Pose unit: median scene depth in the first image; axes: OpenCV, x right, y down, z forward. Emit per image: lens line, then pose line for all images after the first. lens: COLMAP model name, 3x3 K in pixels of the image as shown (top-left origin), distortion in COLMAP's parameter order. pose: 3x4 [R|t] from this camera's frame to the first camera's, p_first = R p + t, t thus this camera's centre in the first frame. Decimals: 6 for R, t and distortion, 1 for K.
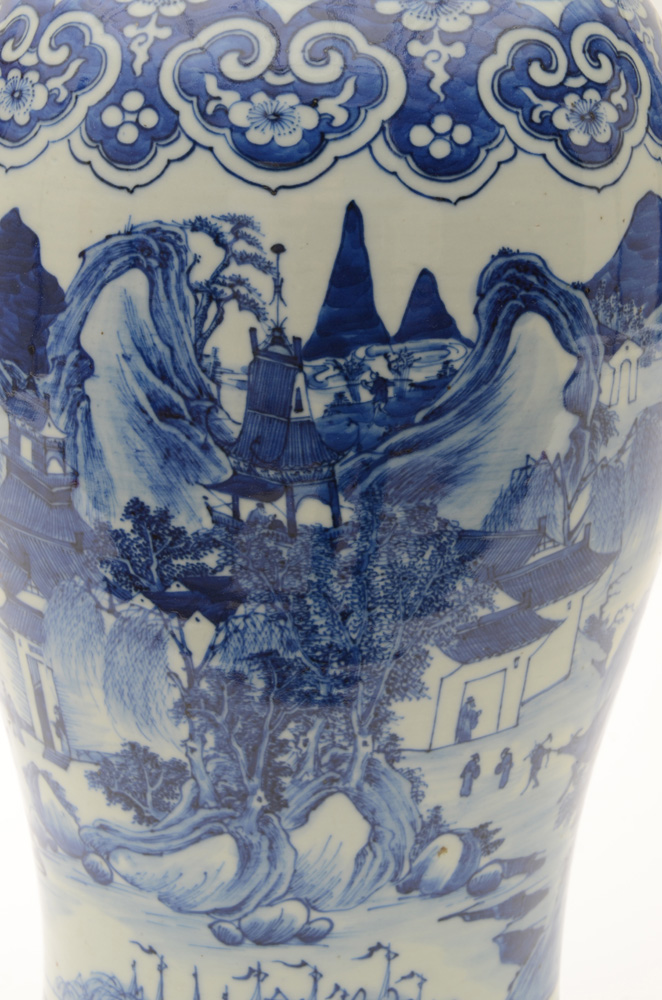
lens RADIAL K [[2454.4, 0, 329.4], [0, 2454.4, 525.0], [0, 0, 1]] dist [0.416764, 0.000000]
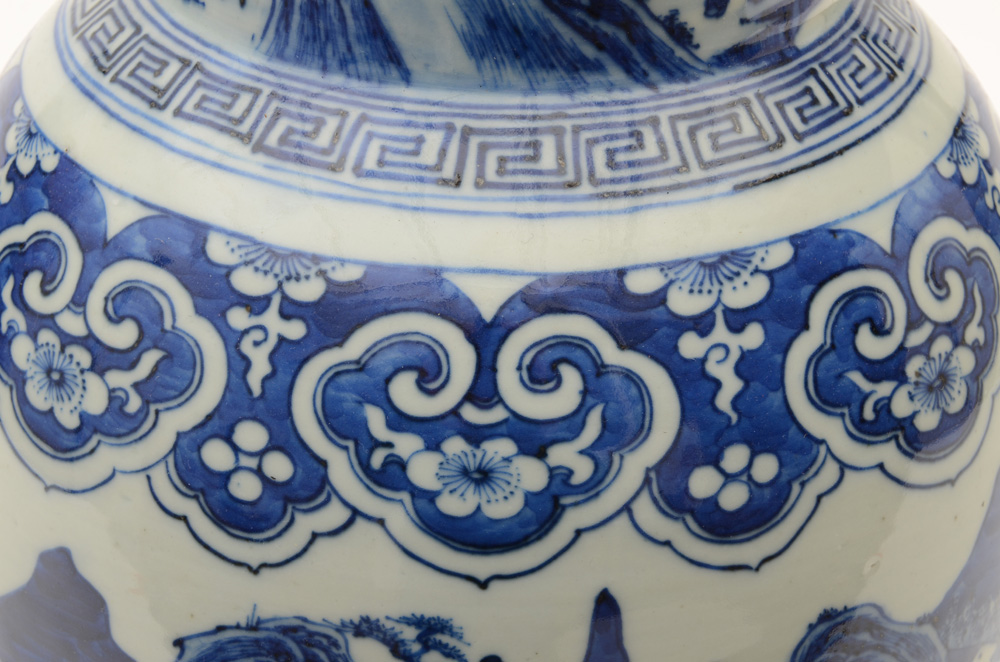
lens RADIAL K [[2513.1, 0, 500.9], [0, 2513.1, 337.5], [0, 0, 1]] dist [0.282192, 0.000000]
pose [[0.994743, -0.058710, 0.083908, -0.066563], [0.036225, 0.968102, 0.247924, -0.346397], [-0.095787, -0.243581, 0.965139, 0.369038]]
